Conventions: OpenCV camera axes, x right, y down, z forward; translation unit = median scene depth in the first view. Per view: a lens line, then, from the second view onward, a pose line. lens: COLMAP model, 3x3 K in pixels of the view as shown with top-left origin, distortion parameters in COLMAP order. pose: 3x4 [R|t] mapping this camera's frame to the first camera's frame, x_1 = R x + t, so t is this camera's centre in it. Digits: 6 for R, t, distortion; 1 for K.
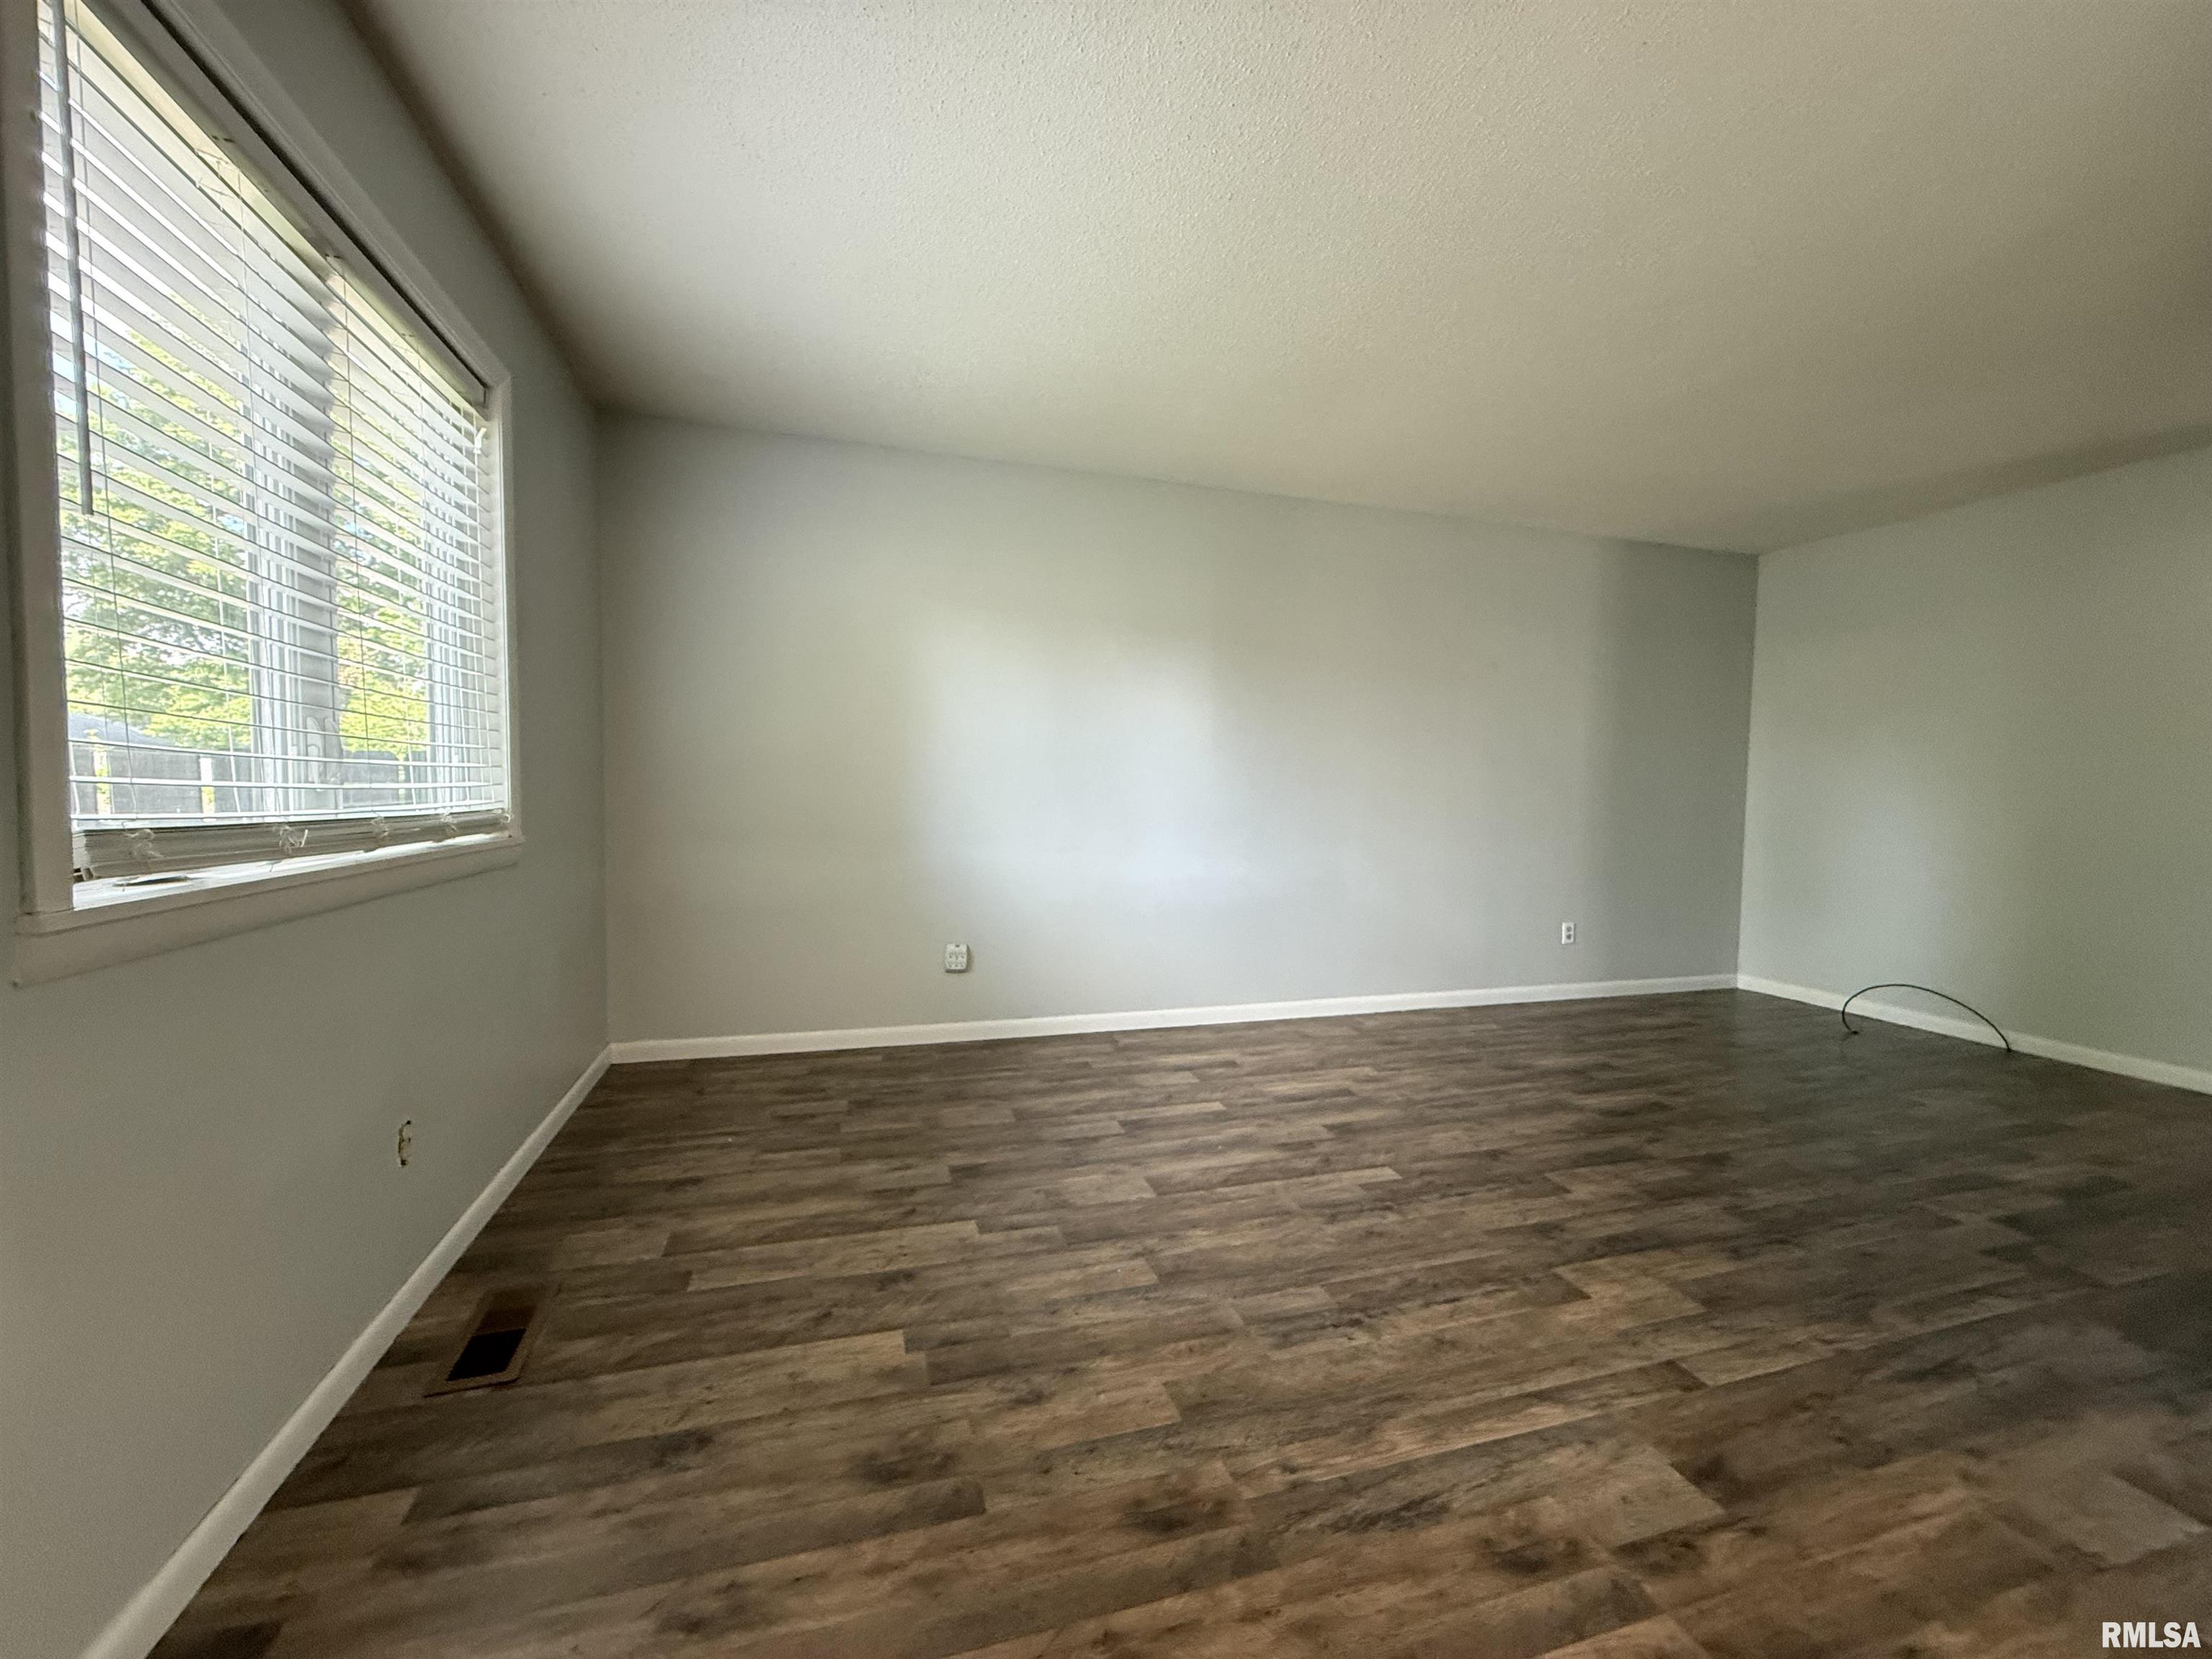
lens RADIAL K [[879.9, 0, 1097.8], [0, 879.9, 847.1], [0, 0, 1]] dist [-0.000798, 0.000193]
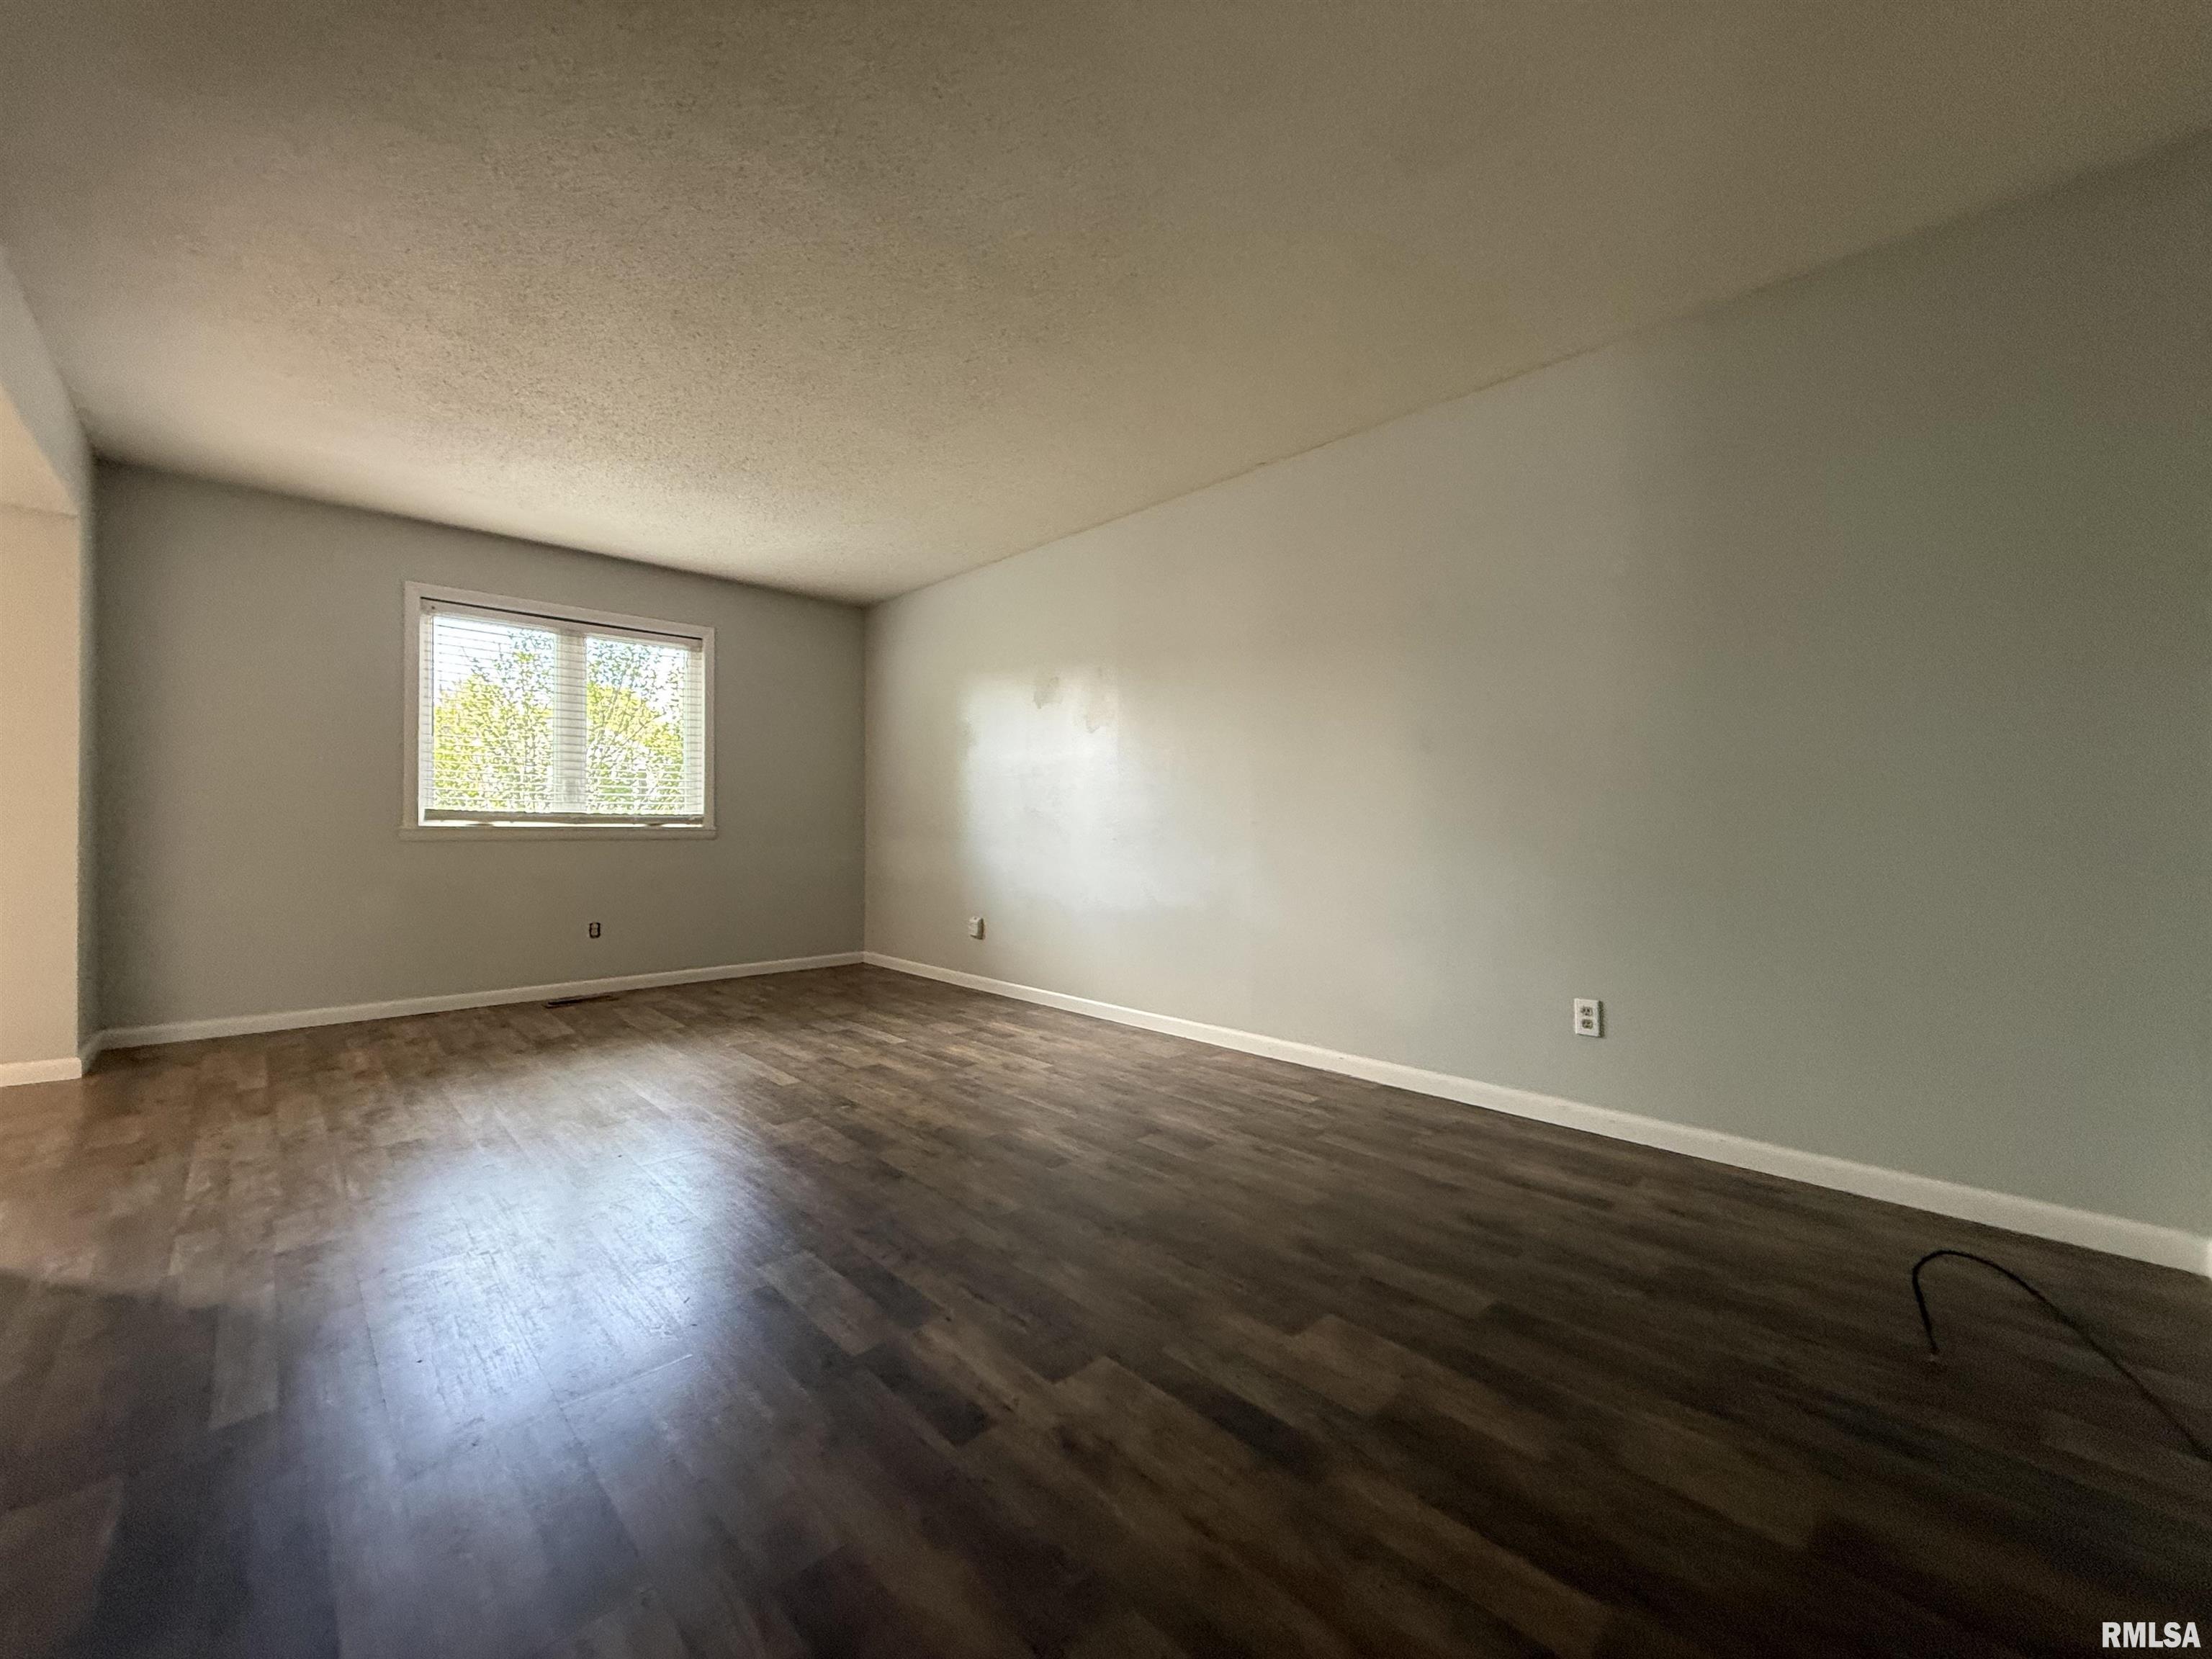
lens RADIAL K [[879.9, 0, 1088.5], [0, 879.9, 816.2], [0, 0, 1]] dist [-0.000798, 0.000193]
pose [[0.443115, -0.022914, -0.896172, 1.605734], [-0.056704, 0.996955, -0.053529, 0.025539], [0.894670, 0.074536, 0.440466, 0.756949]]
